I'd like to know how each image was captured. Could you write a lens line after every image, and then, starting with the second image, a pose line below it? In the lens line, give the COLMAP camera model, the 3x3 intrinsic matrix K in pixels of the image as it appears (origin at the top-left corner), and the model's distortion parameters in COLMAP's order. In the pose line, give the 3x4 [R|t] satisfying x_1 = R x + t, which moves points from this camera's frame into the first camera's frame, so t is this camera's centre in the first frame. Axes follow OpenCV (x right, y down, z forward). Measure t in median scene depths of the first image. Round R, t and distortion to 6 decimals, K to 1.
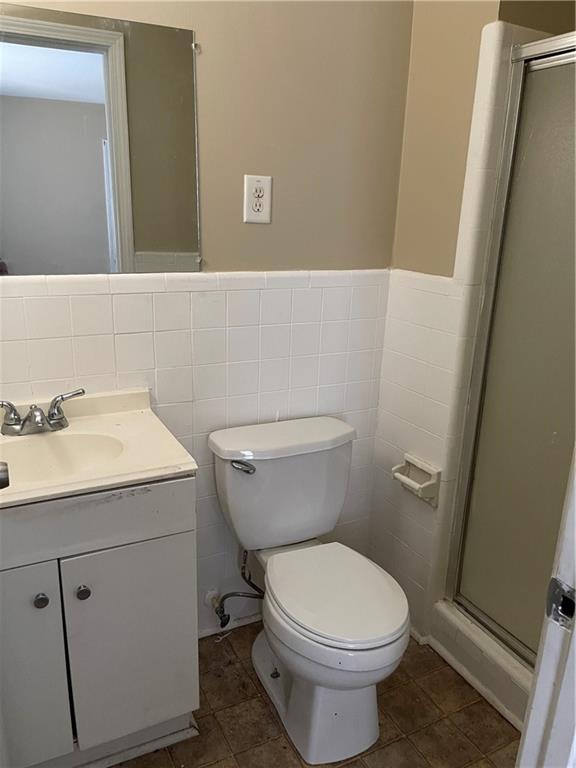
lens RADIAL K [[583.7, 0, 288.0], [0, 583.7, 383.6], [0, 0, 1]] dist [0.029930, -0.040876]
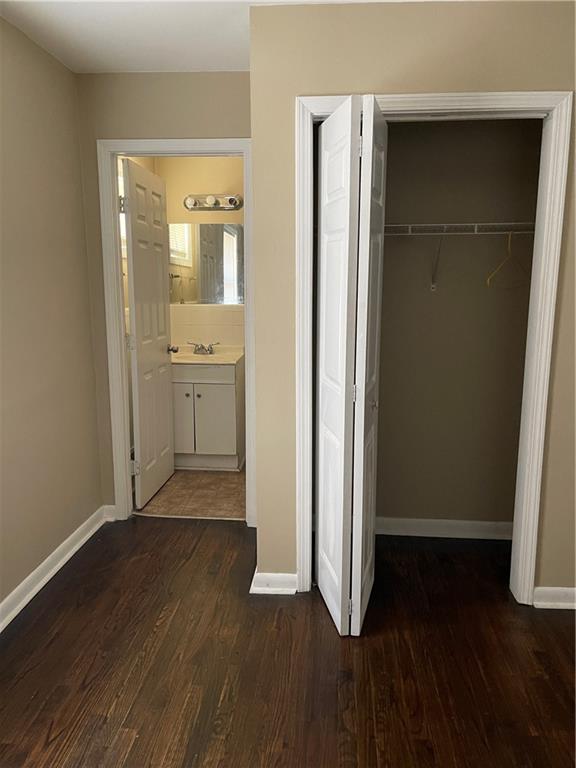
lens RADIAL K [[583.7, 0, 287.7], [0, 583.7, 383.3], [0, 0, 1]] dist [0.029930, -0.040876]
pose [[0.828759, 0.072983, -0.554826, 1.313527], [-0.145697, 0.985407, -0.088010, 0.347902], [0.540306, 0.153775, 0.827298, -1.025180]]
